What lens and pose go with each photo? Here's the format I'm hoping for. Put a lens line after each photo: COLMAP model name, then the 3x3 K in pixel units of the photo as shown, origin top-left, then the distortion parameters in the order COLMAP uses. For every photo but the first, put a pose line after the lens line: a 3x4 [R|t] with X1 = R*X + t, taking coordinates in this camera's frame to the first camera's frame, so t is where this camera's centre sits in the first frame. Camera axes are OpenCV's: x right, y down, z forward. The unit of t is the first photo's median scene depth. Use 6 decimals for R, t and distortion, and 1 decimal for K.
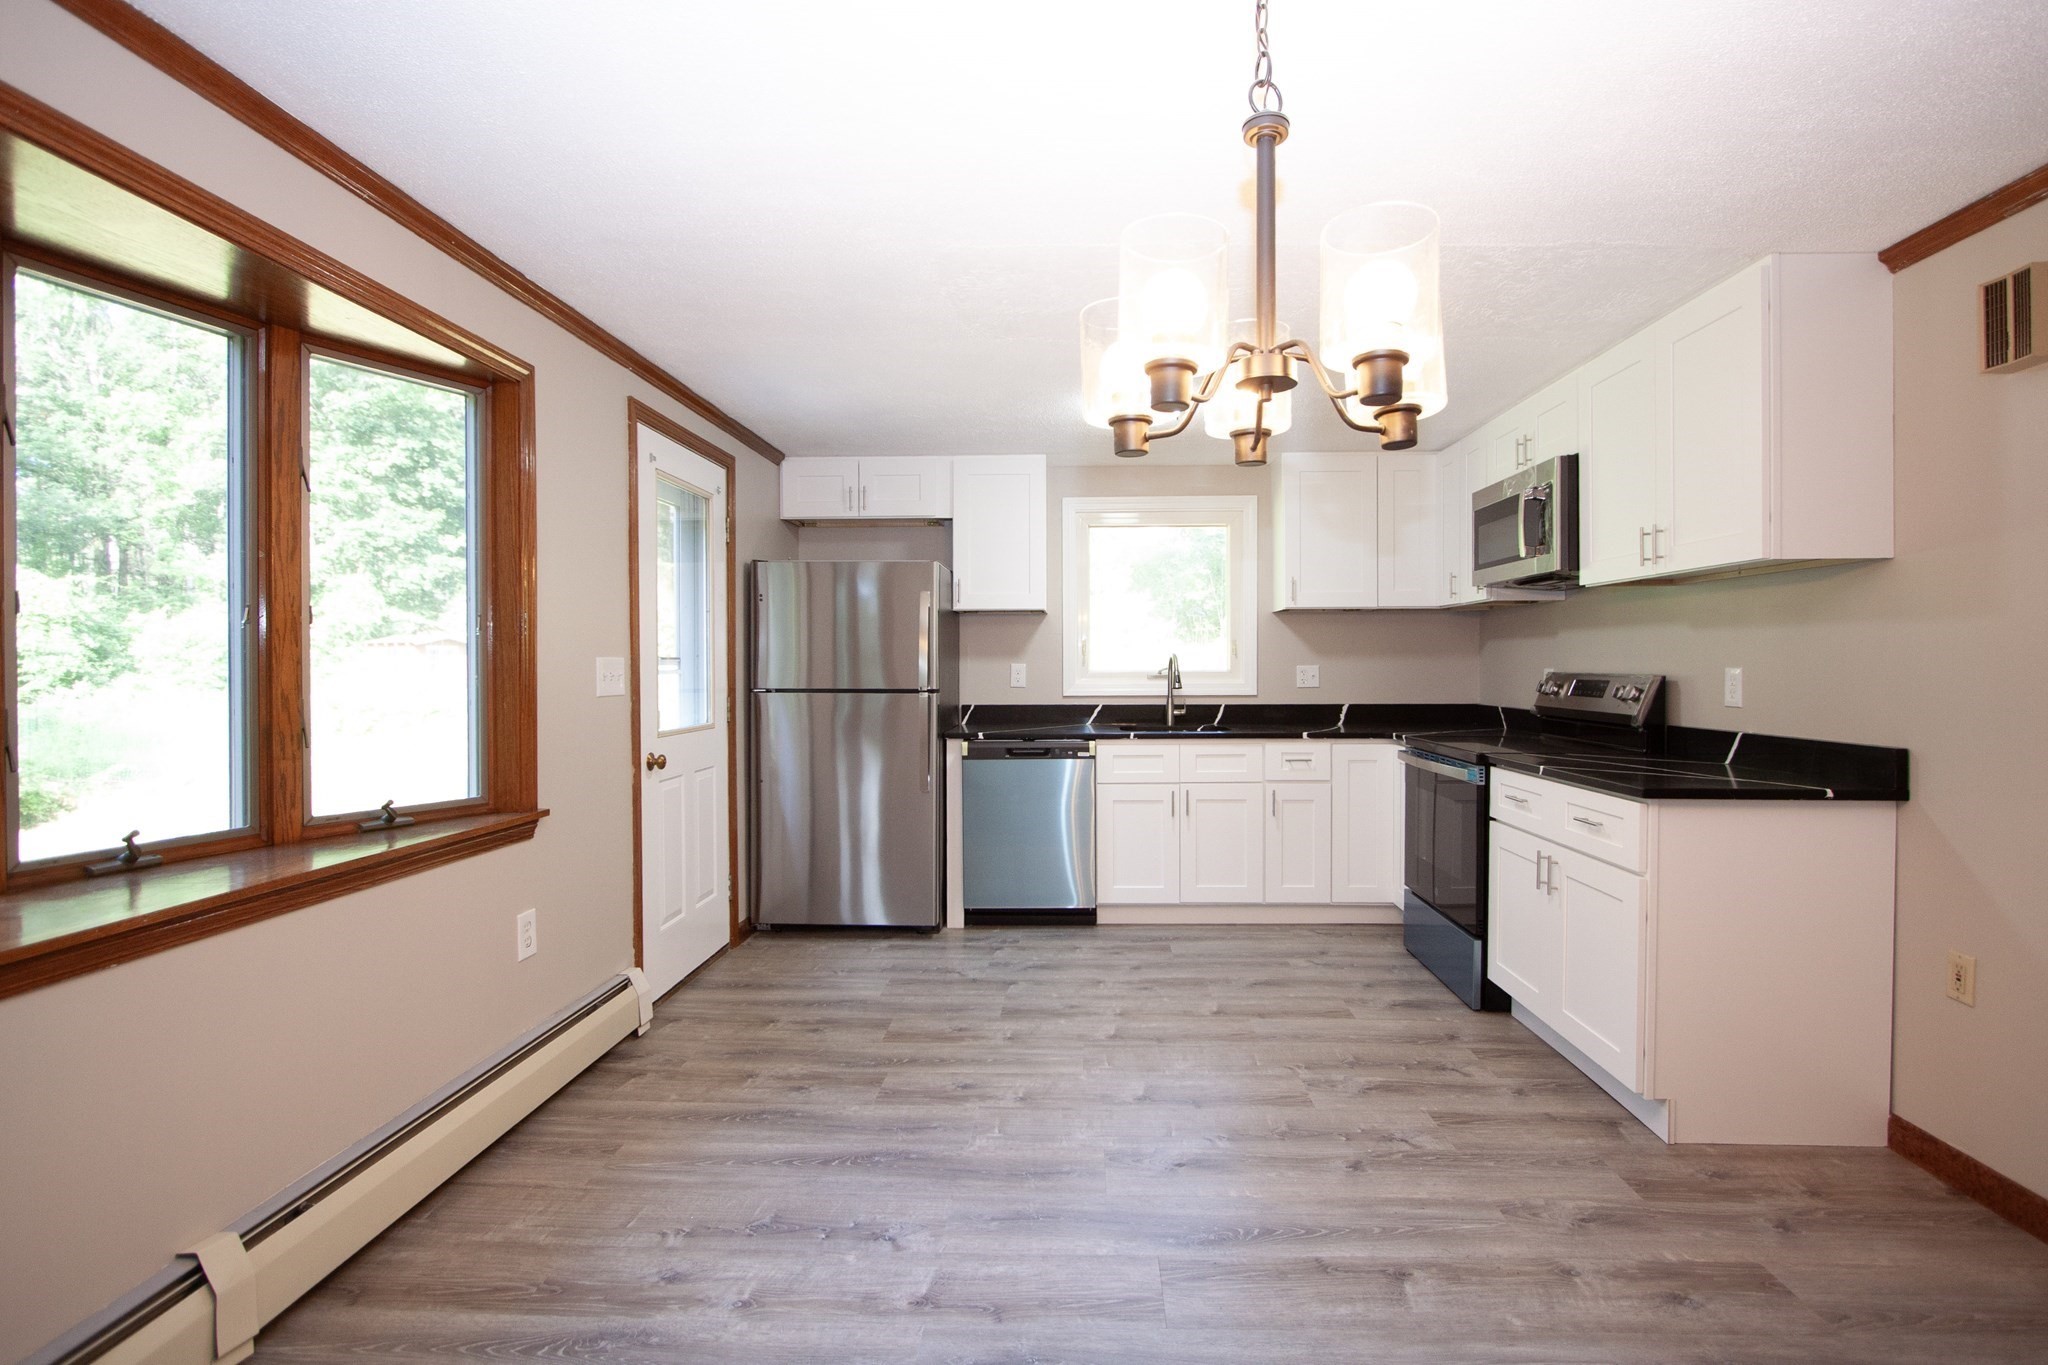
lens RADIAL K [[990.4, 0, 1066.0], [0, 990.4, 677.7], [0, 0, 1]] dist [-0.012048, 0.000083]
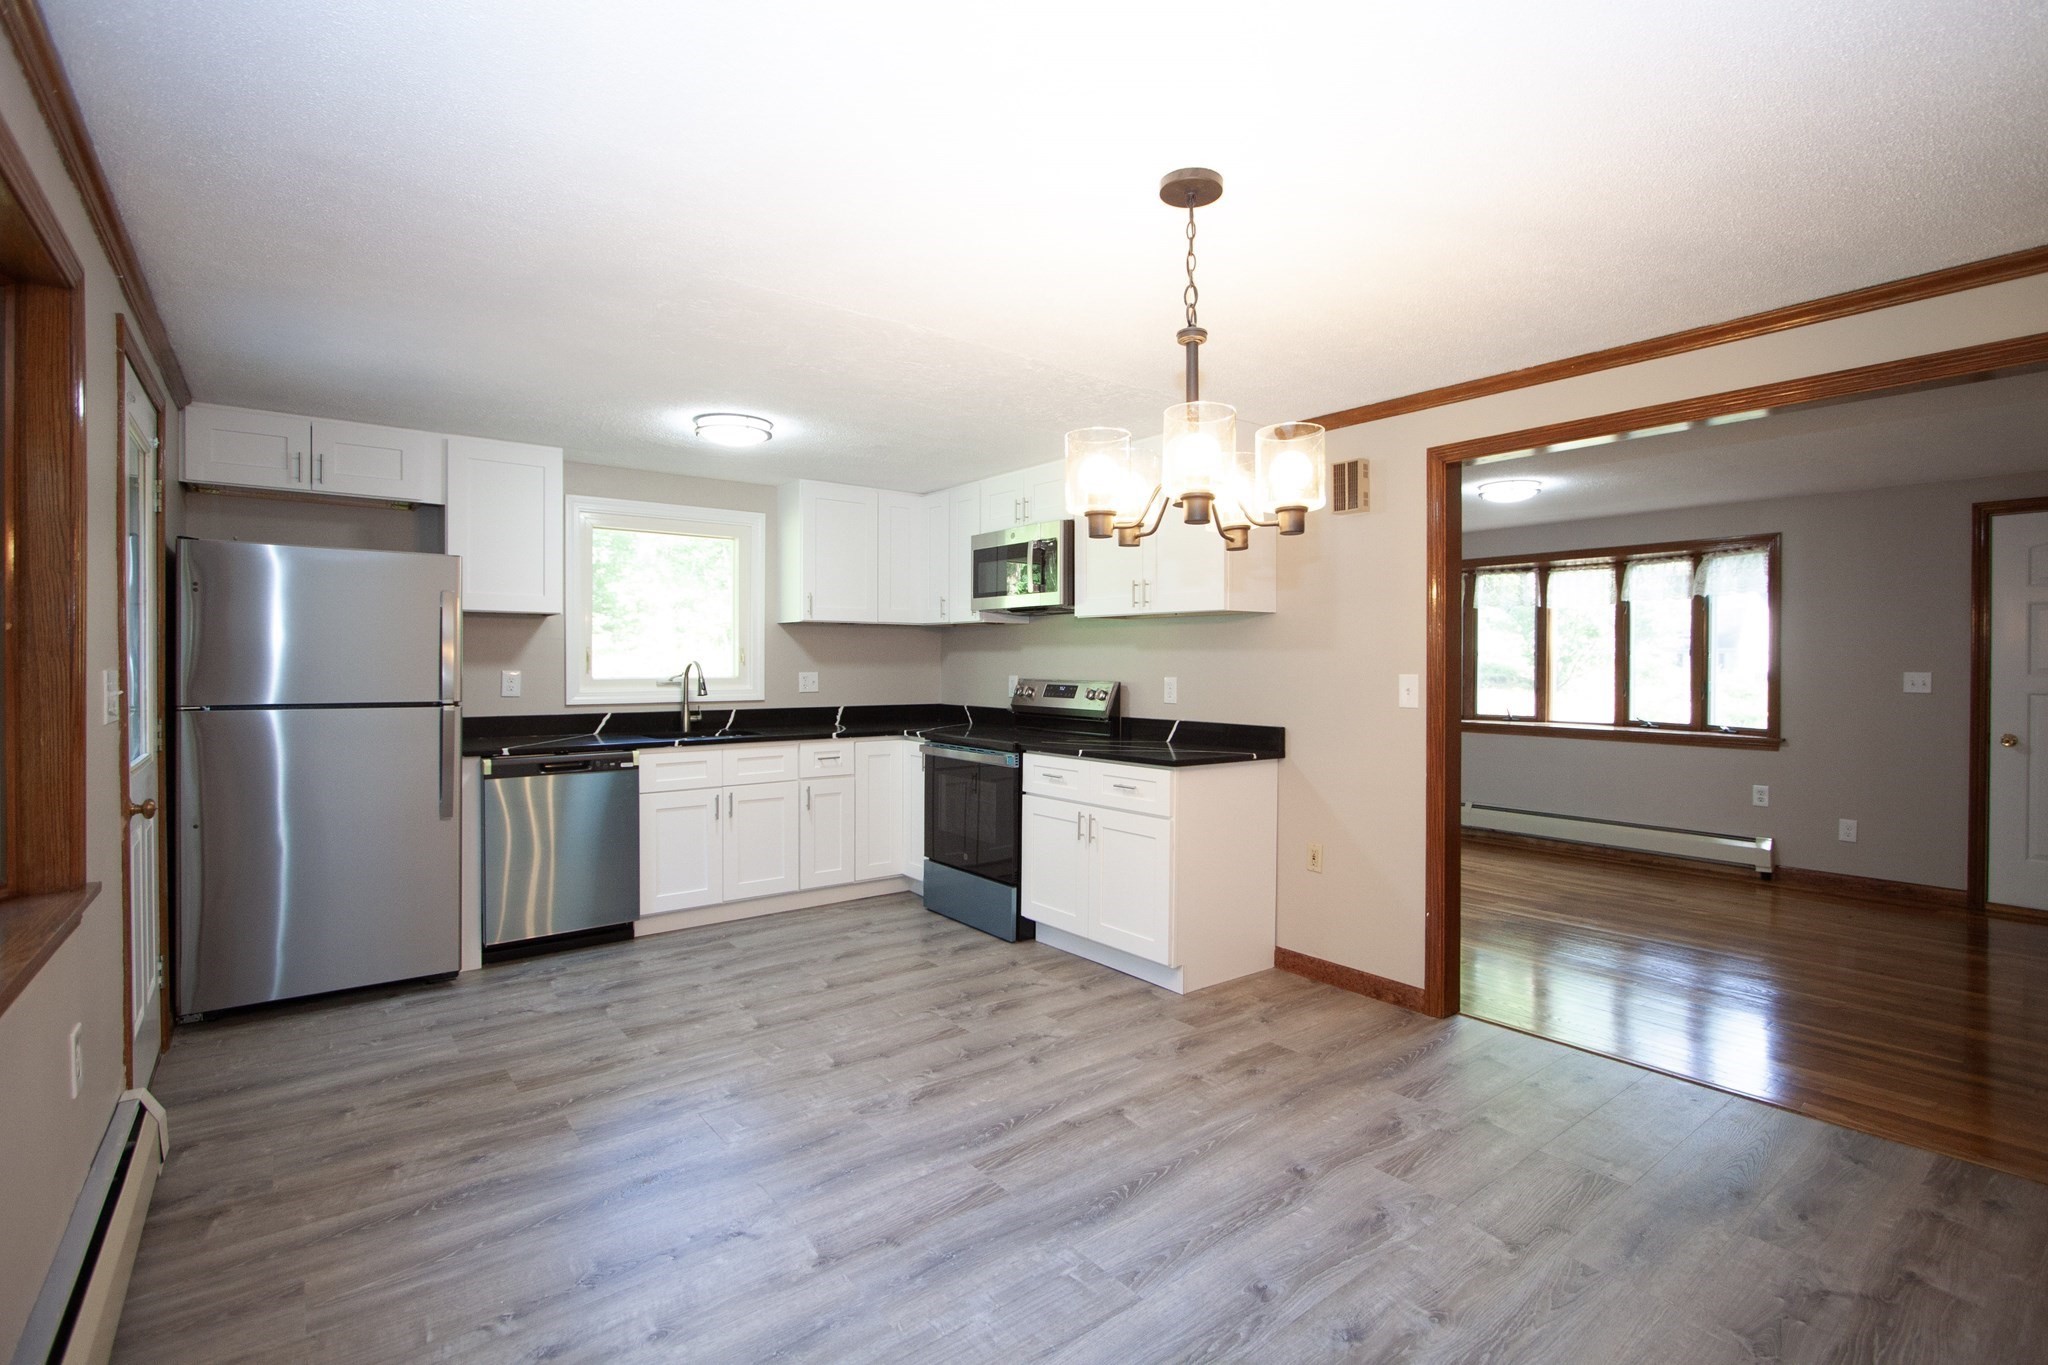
lens RADIAL K [[959.8, 0, 1070.5], [0, 959.8, 671.6], [0, 0, 1]] dist [-0.013277, 0.000407]
pose [[0.749986, 0.000051, 0.661454, -0.369877], [0.003198, 0.999988, -0.003702, -0.012742], [-0.661446, 0.004892, 0.749977, 0.006309]]
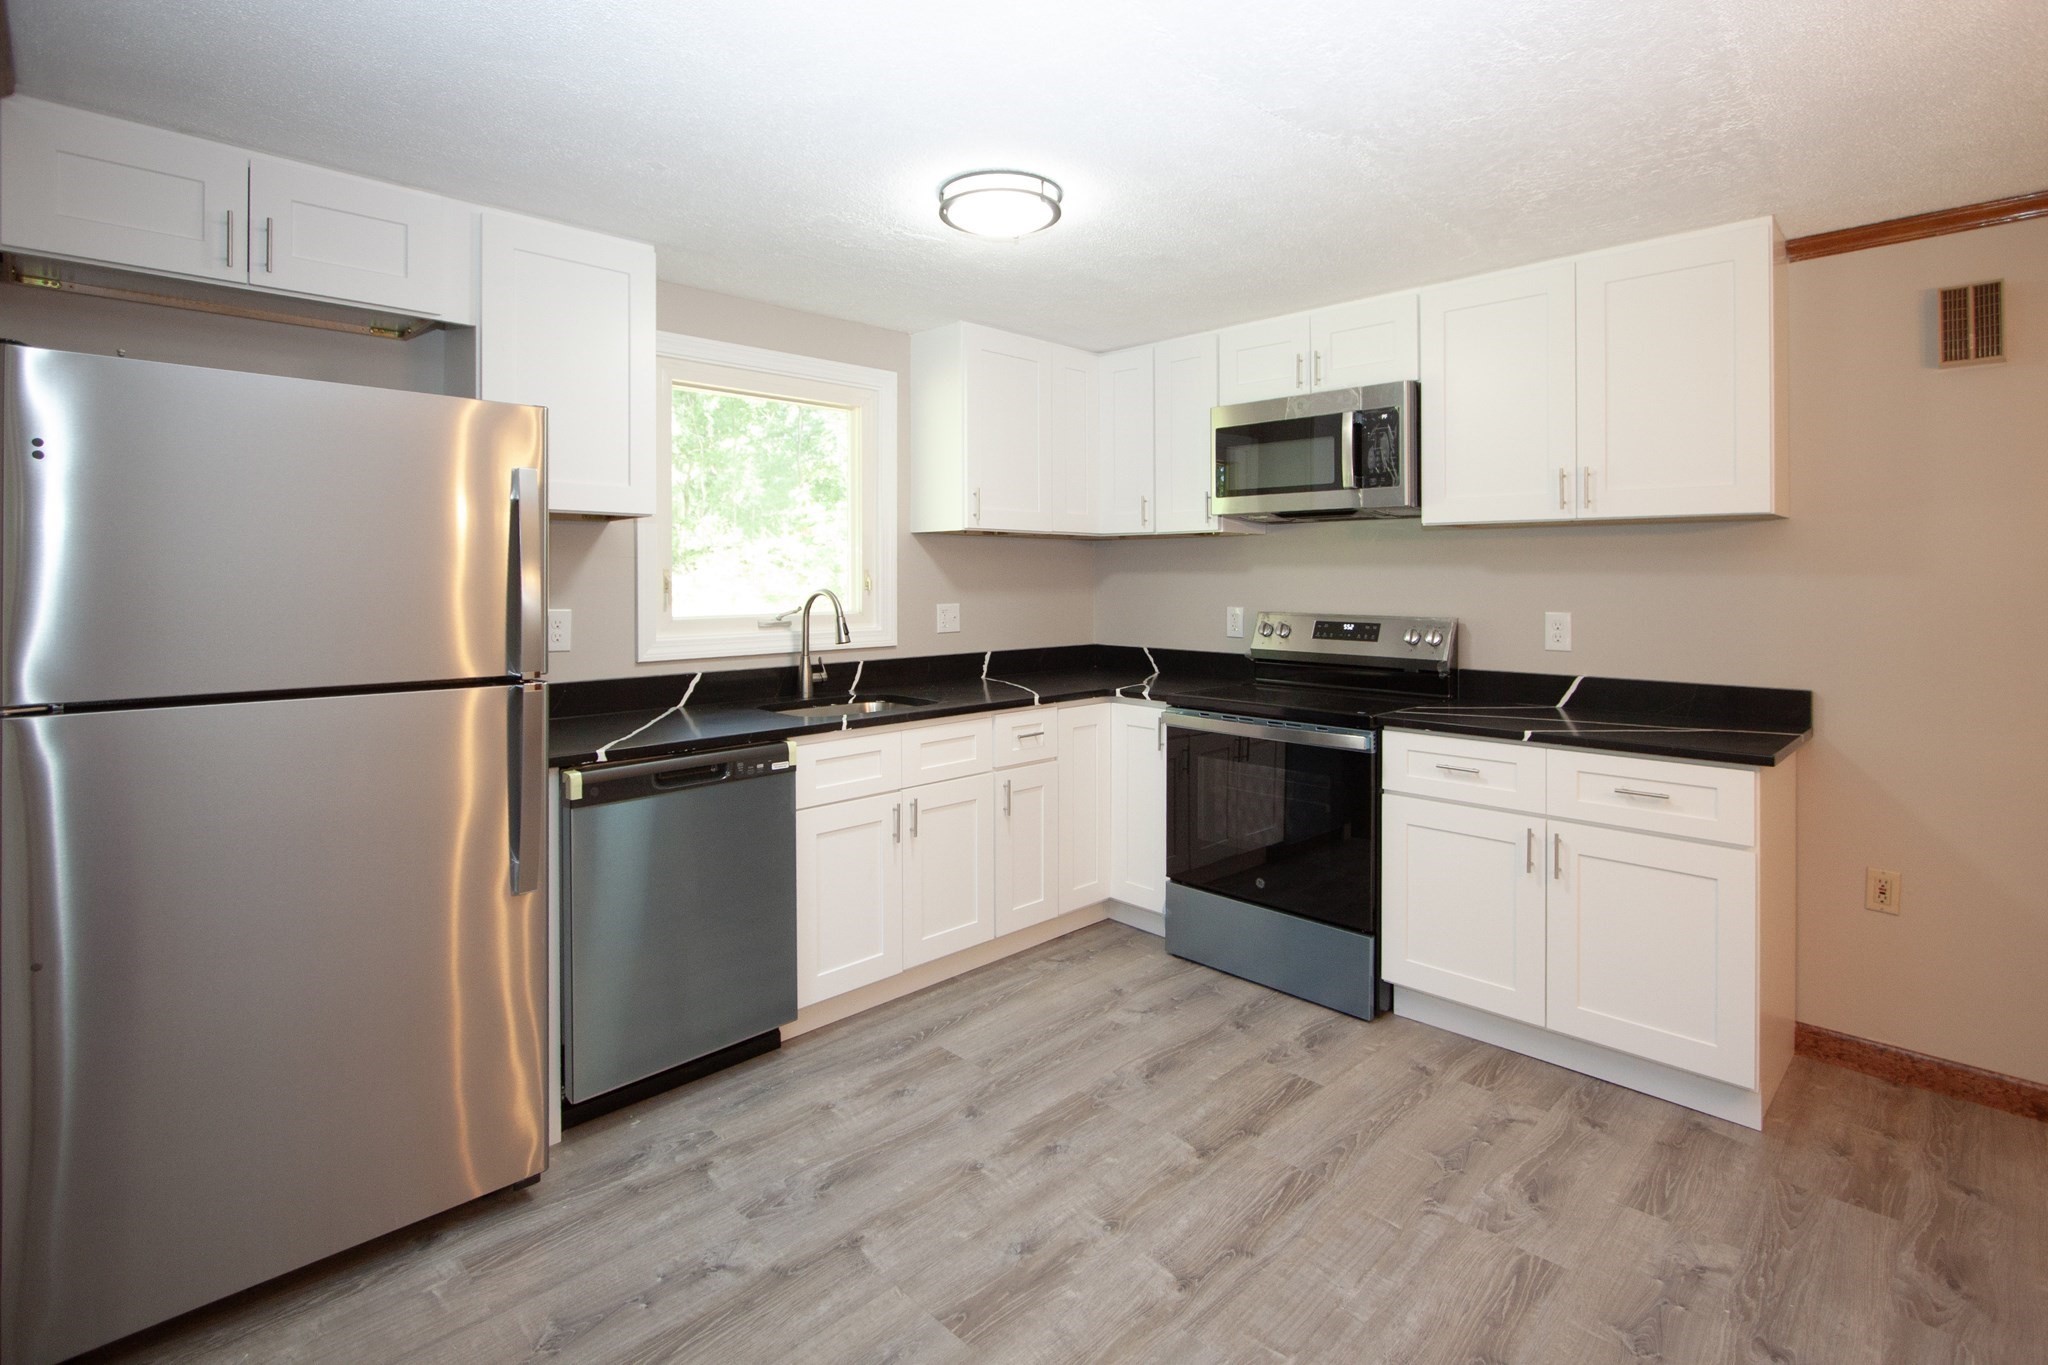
lens RADIAL K [[990.7, 0, 1025.9], [0, 990.7, 577.4], [0, 0, 1]] dist [-0.011054, 0.001039]
pose [[0.682254, 0.003972, 0.731105, -0.417040], [0.006226, 0.999917, -0.011243, -0.035832], [-0.731089, 0.012222, 0.682173, 0.653974]]
